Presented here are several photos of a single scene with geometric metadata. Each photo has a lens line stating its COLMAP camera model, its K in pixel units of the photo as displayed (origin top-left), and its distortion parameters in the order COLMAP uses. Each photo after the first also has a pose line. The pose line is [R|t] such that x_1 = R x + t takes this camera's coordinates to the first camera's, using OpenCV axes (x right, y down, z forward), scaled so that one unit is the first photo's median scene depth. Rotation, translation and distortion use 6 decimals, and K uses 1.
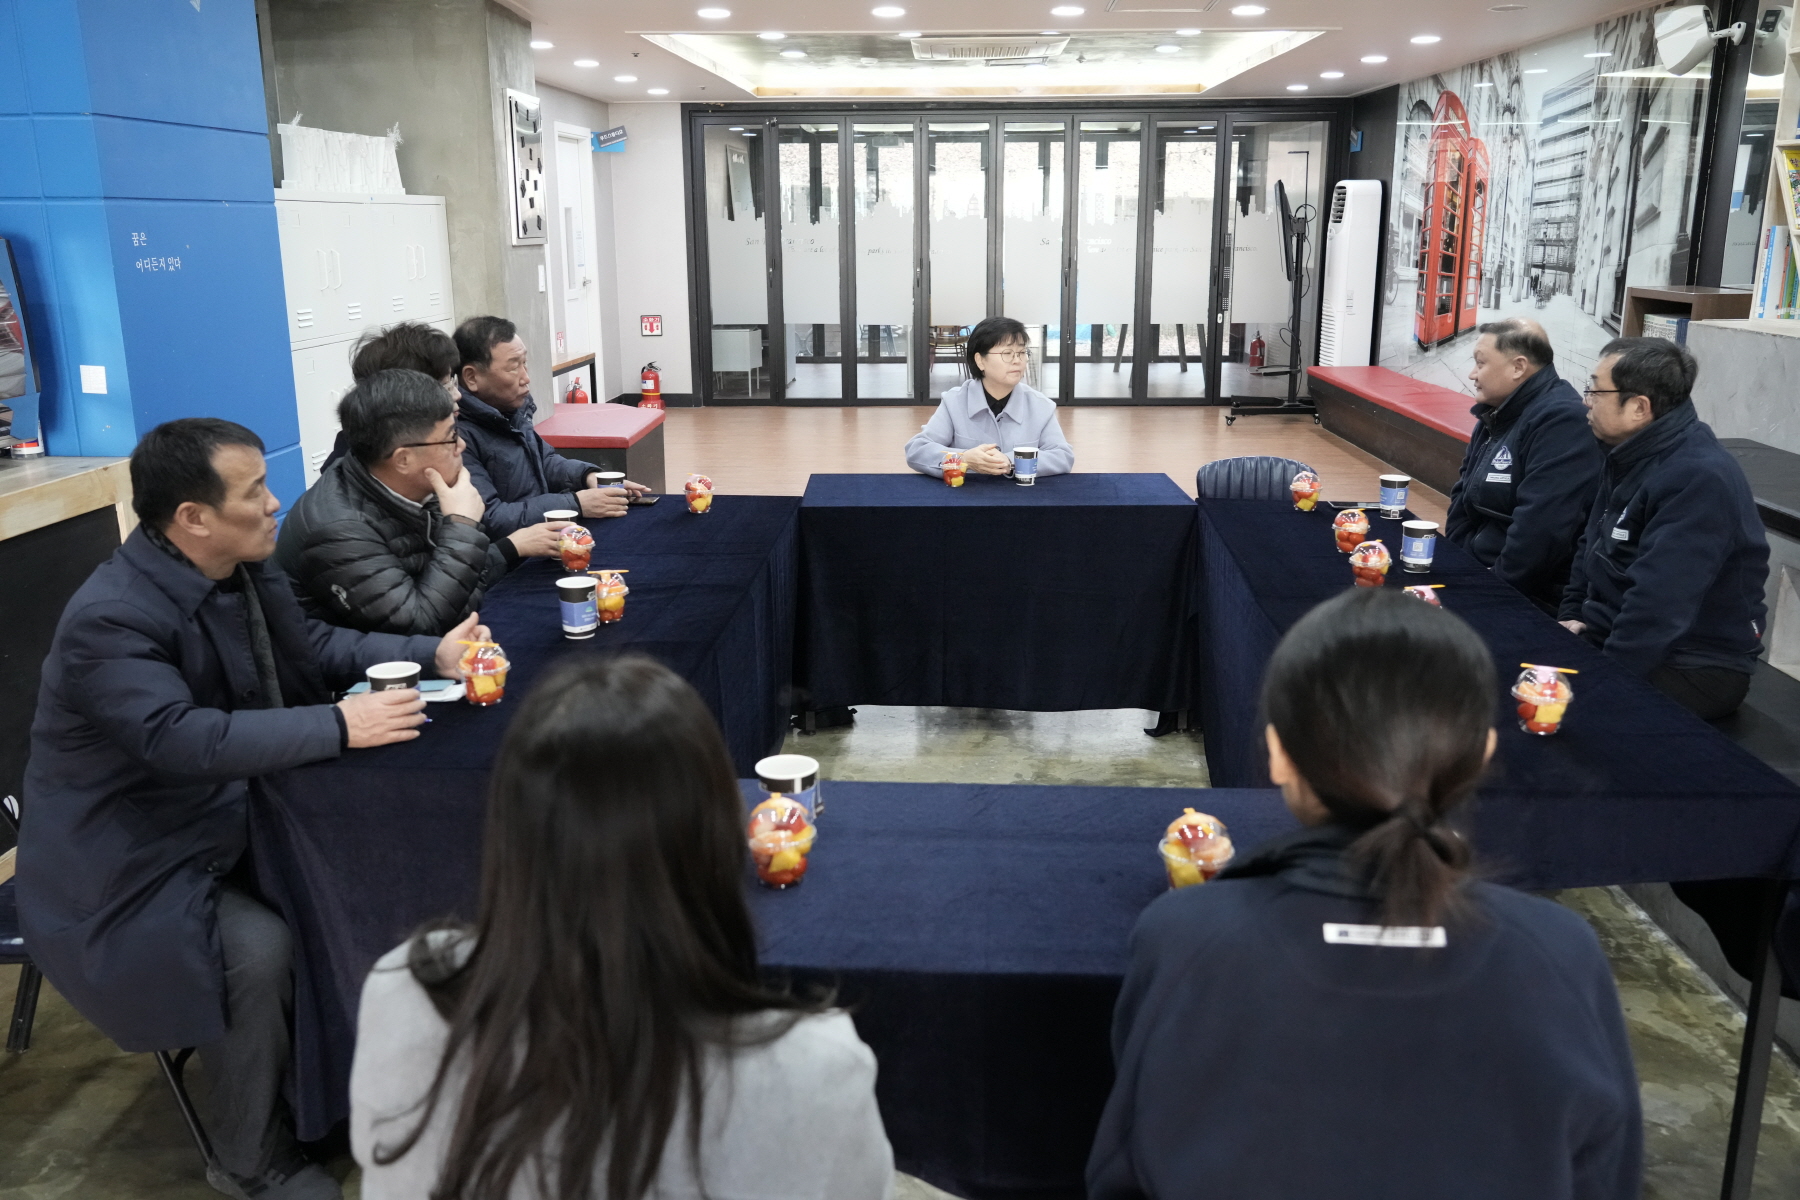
lens RADIAL K [[1527.6, 0, 892.1], [0, 1527.6, 608.1], [0, 0, 1]] dist [0.014132, 0.004388]
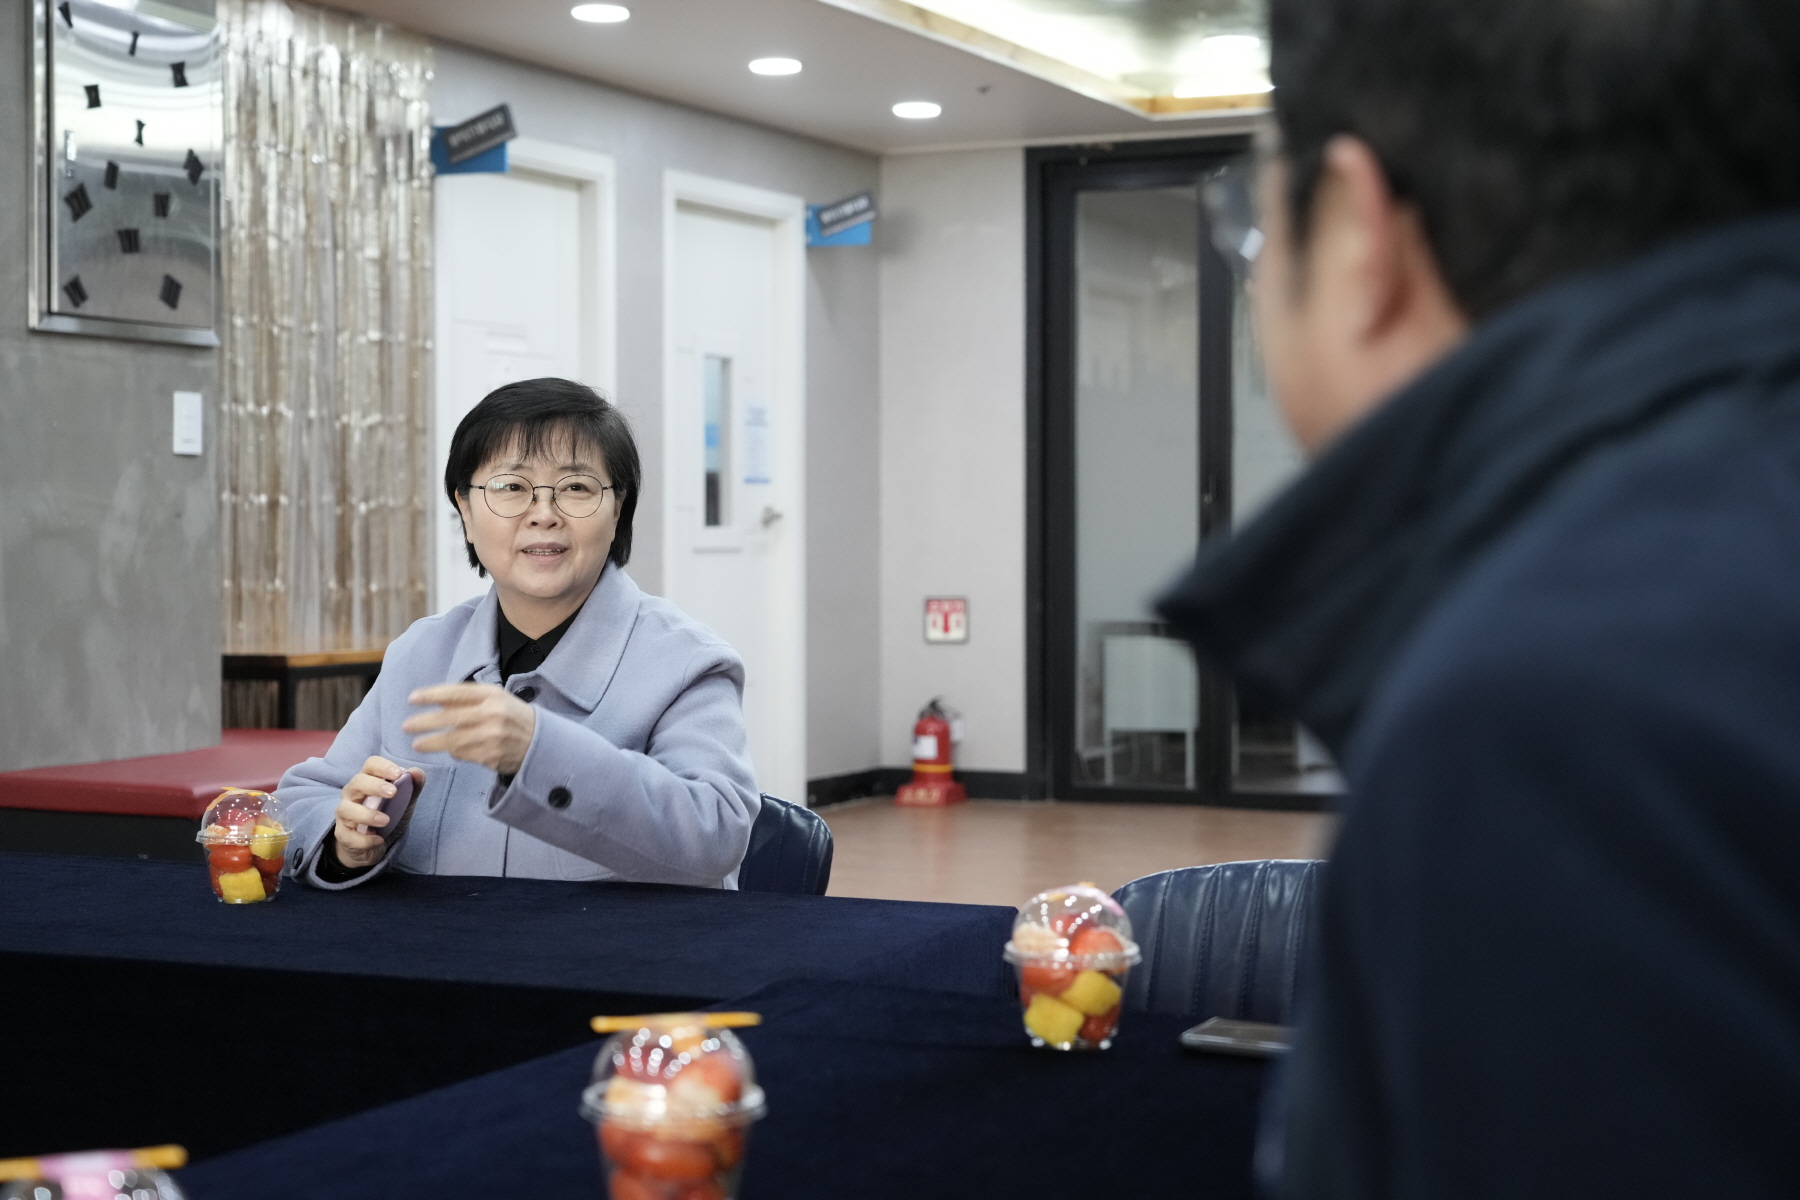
lens RADIAL K [[2898.3, 0, 893.7], [0, 2898.3, 603.9], [0, 0, 1]] dist [0.052165, 0.000000]
pose [[0.922223, 0.012706, -0.386448, 0.175148], [-0.098000, 0.974506, -0.201828, -0.015839], [0.374032, 0.224002, 0.899957, 0.240782]]
